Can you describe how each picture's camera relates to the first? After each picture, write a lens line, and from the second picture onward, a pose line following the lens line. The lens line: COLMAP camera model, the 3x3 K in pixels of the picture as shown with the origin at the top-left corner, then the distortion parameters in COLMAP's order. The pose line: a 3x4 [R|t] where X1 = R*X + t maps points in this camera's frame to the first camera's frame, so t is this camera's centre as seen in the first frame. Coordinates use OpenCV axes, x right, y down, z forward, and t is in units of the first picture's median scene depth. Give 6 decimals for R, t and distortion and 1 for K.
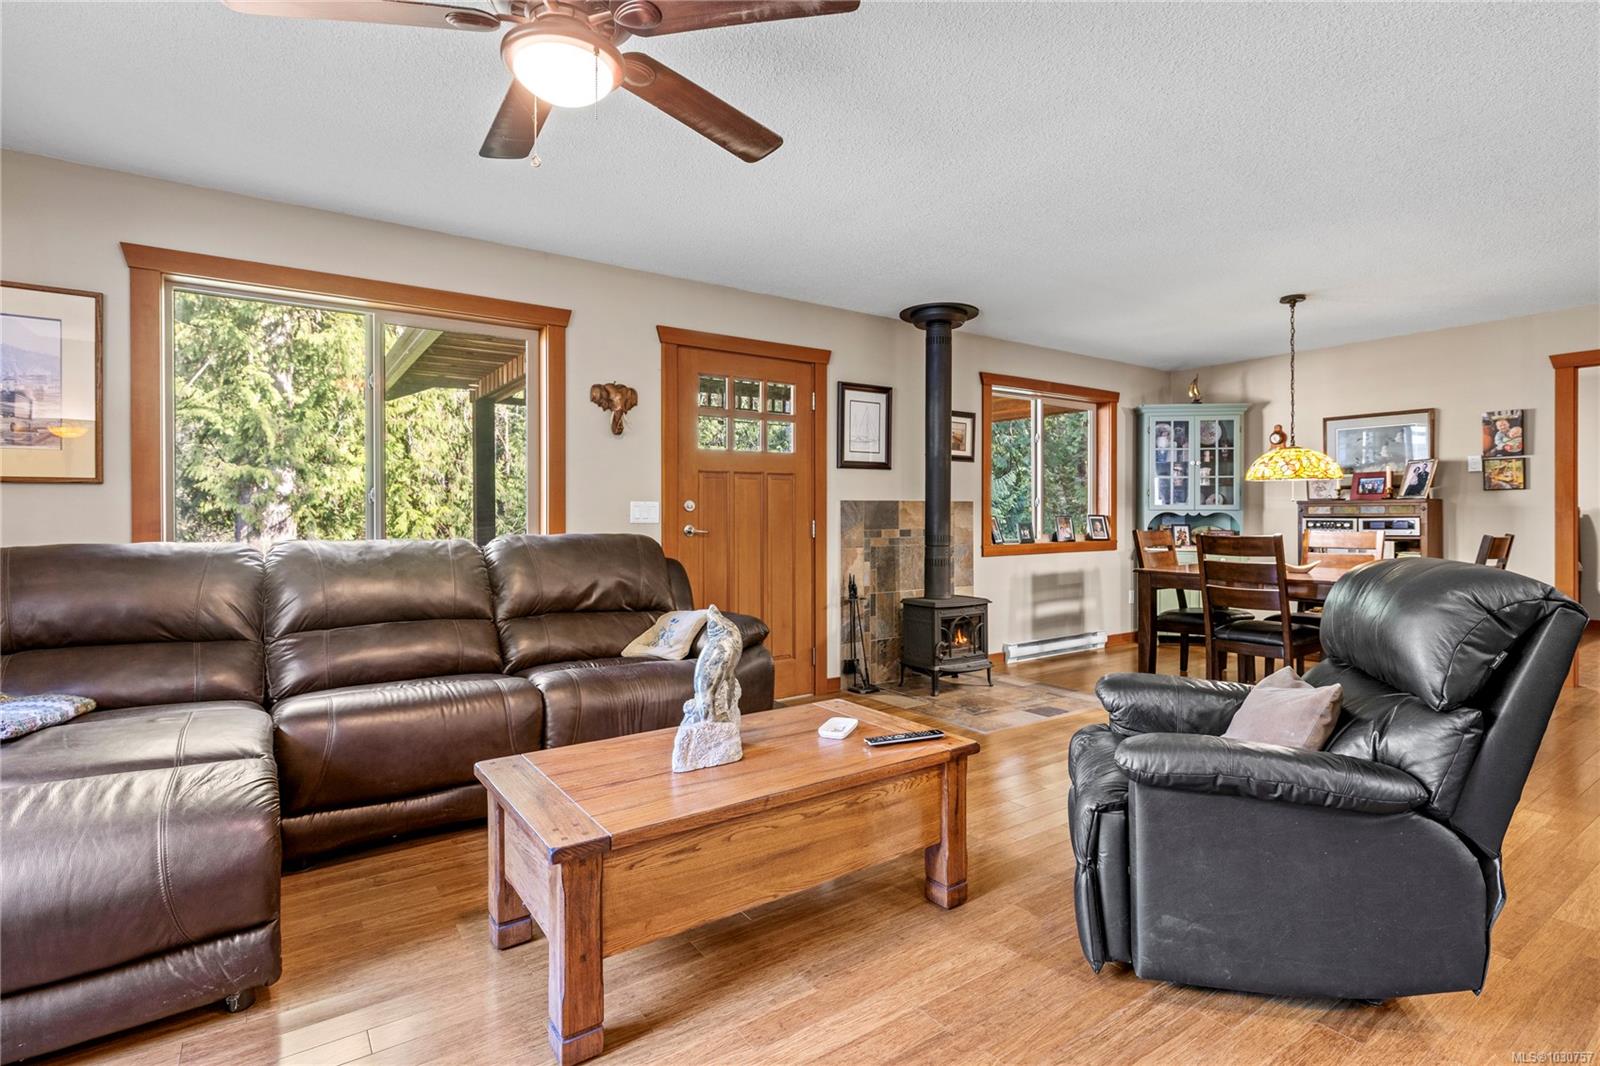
lens RADIAL K [[761.2, 0, 807.4], [0, 761.2, 521.7], [0, 0, 1]] dist [-0.005371, -0.001976]
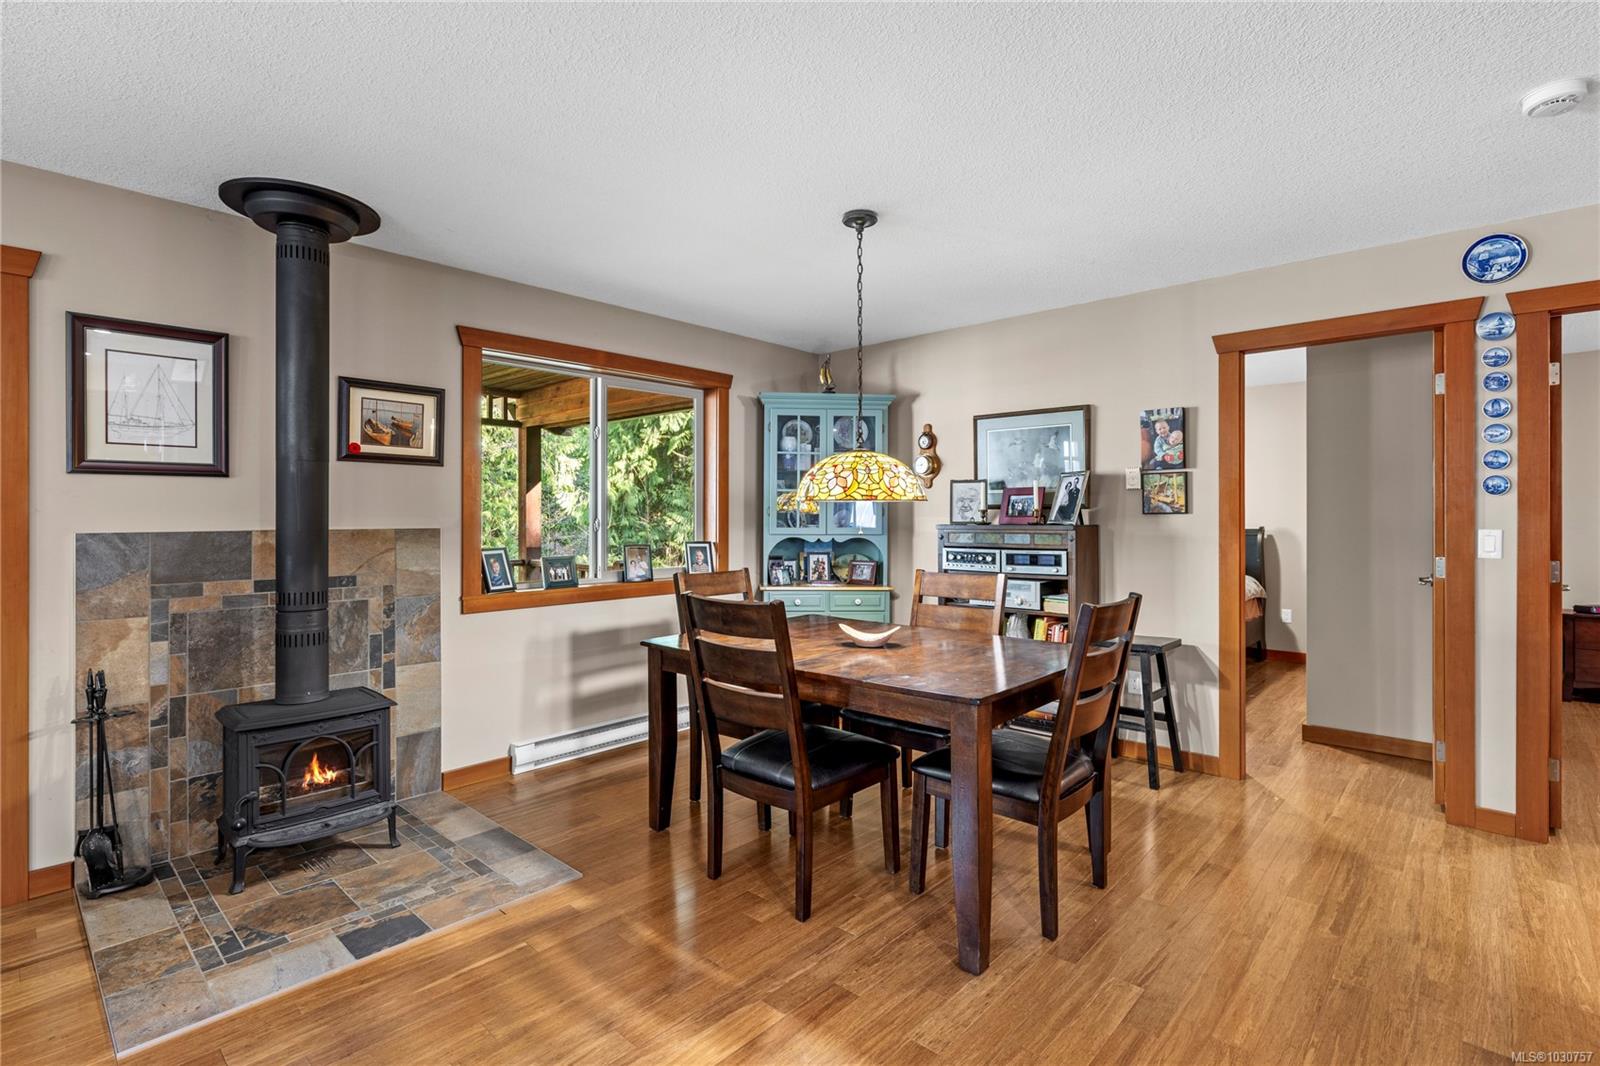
lens RADIAL K [[761.2, 0, 806.6], [0, 761.2, 513.6], [0, 0, 1]] dist [-0.005371, -0.001976]
pose [[0.975447, 0.002778, 0.220218, 0.412220], [0.000137, 0.999913, -0.013218, -0.033025], [-0.220235, 0.012924, 0.975361, 0.345704]]
